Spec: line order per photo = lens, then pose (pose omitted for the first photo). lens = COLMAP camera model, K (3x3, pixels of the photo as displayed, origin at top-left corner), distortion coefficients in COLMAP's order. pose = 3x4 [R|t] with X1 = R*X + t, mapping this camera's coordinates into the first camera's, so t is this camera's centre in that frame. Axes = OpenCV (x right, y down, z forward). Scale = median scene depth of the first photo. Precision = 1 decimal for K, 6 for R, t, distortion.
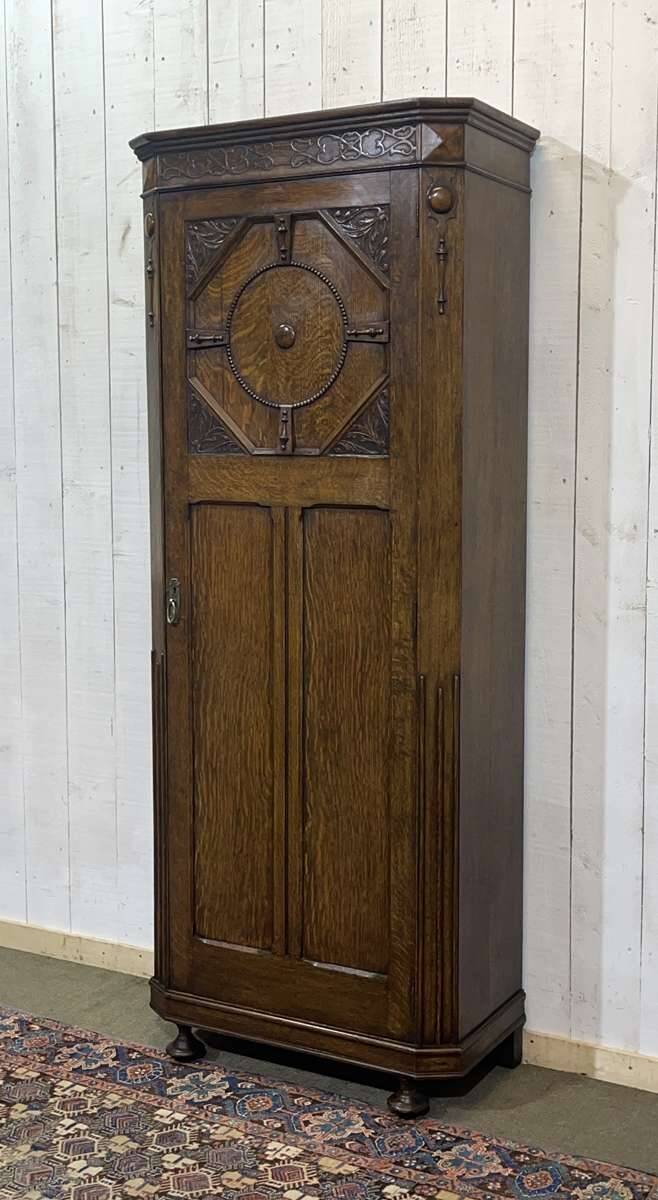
lens RADIAL K [[1431.2, 0, 364.4], [0, 1431.2, 600.9], [0, 0, 1]] dist [0.042078, 0.000000]
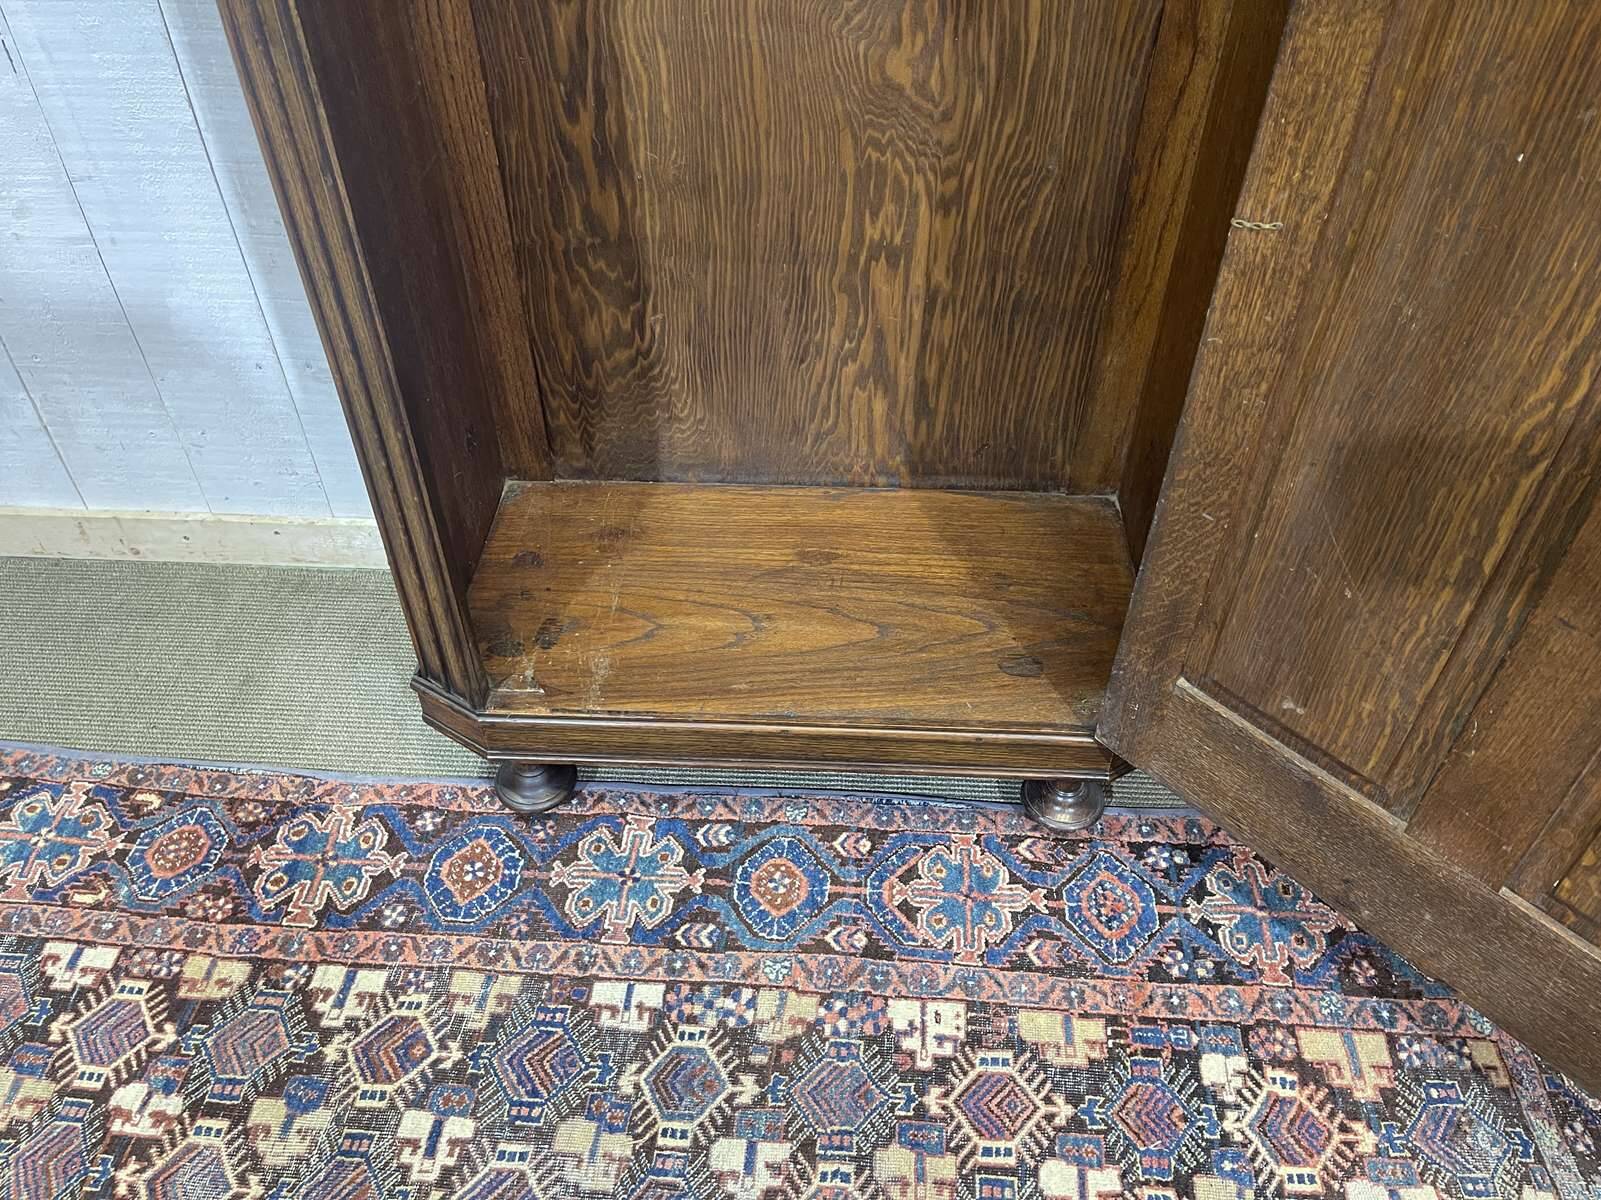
lens RADIAL K [[1209.9, 0, 808.1], [0, 1209.9, 600.7], [0, 0, 1]] dist [0.055562, -0.068471]
pose [[0.895018, -0.303645, 0.326714, -0.171946], [0.046141, 0.791596, 0.609300, 0.024155], [-0.443637, -0.530260, 0.722503, 0.762581]]
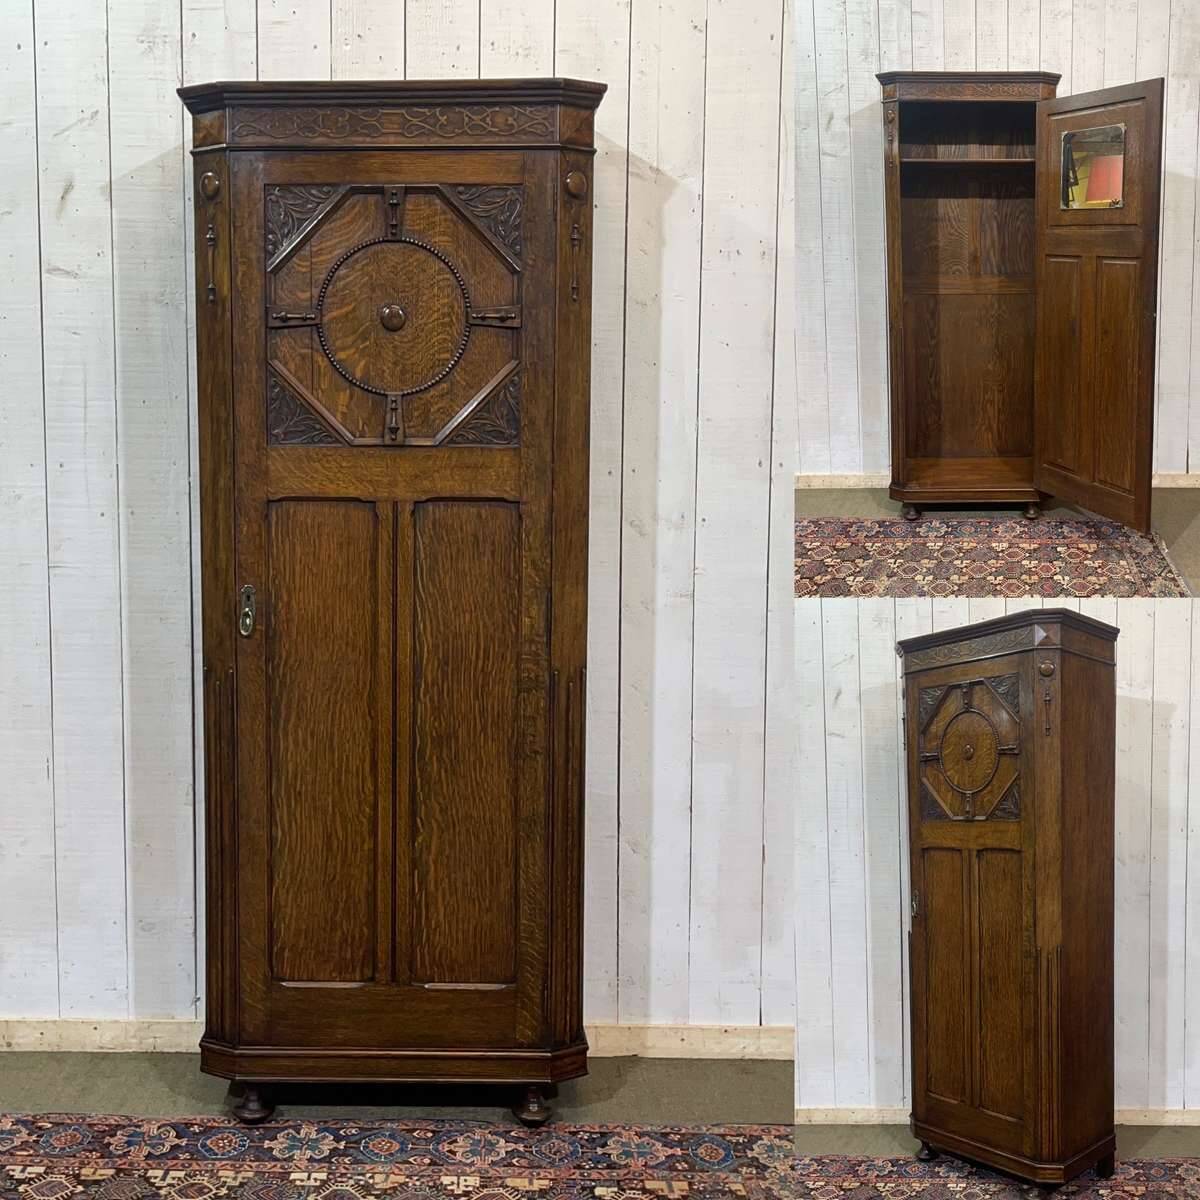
lens RADIAL K [[1504.7, 0, 408.9], [0, 1504.7, 630.4], [0, 0, 1]] dist [0.039012, 0.000000]
pose [[0.889239, -0.052012, 0.454477, -0.492561], [0.051330, 0.998586, 0.013848, 0.005199], [-0.454554, 0.011015, 0.890651, 0.123014]]
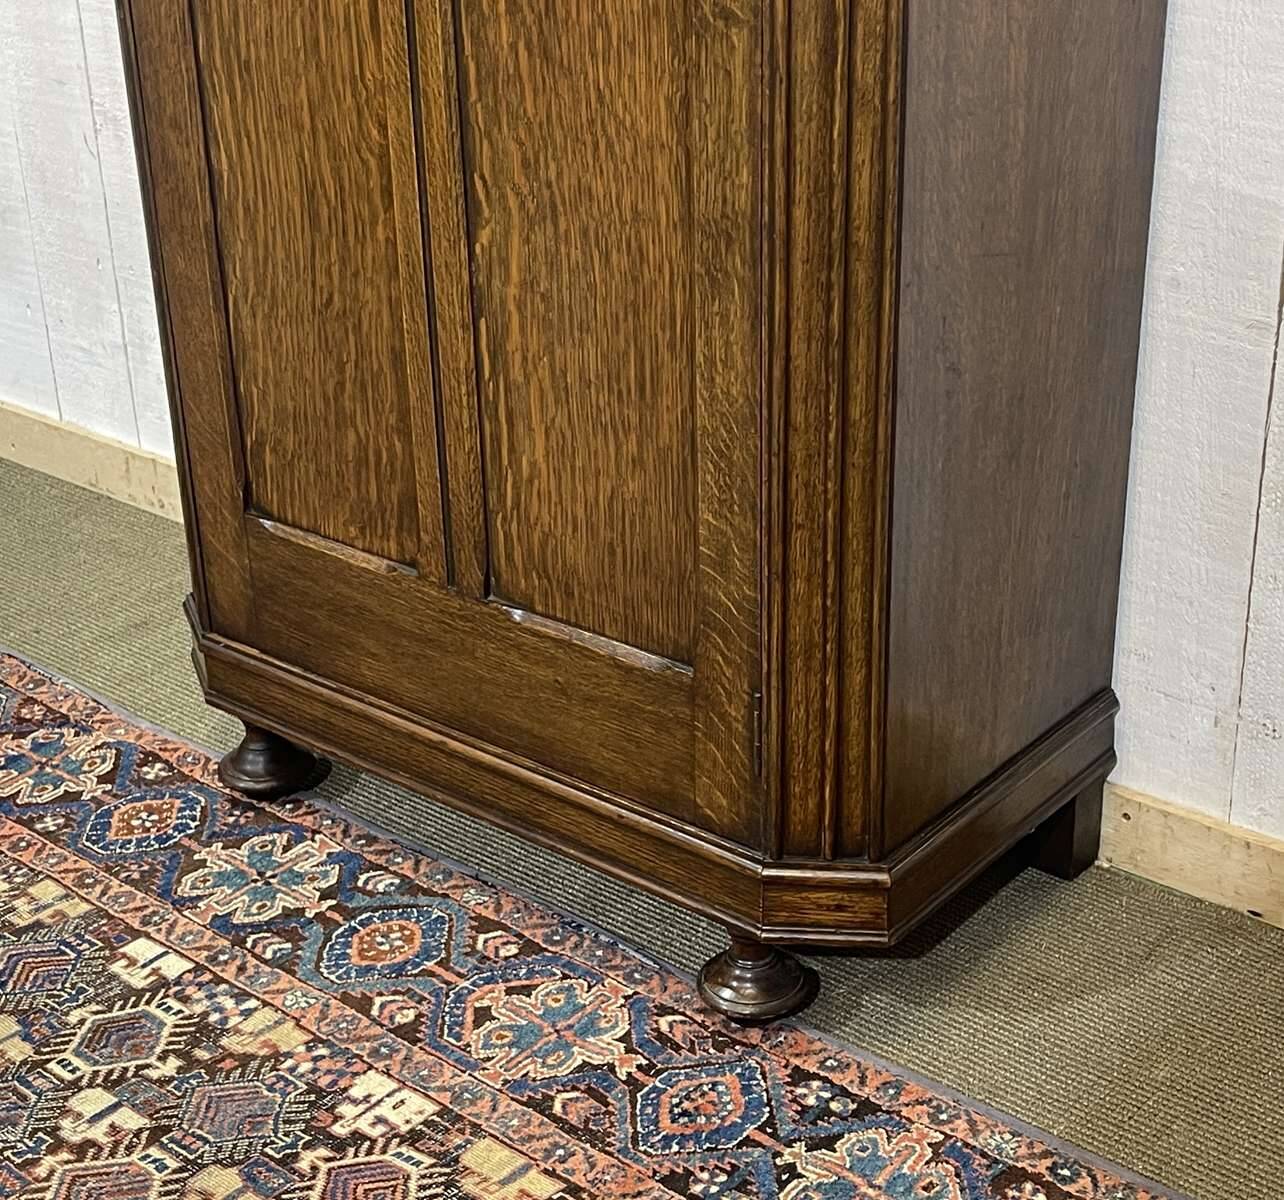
lens RADIAL K [[2119.8, 0, 717.2], [0, 2119.8, 602.8], [0, 0, 1]] dist [0.095688, 0.000000]
pose [[0.986884, 0.059111, -0.150220, 0.098719], [-0.005718, 0.942765, 0.333410, 0.069958], [0.161330, -0.328178, 0.930737, 0.514124]]
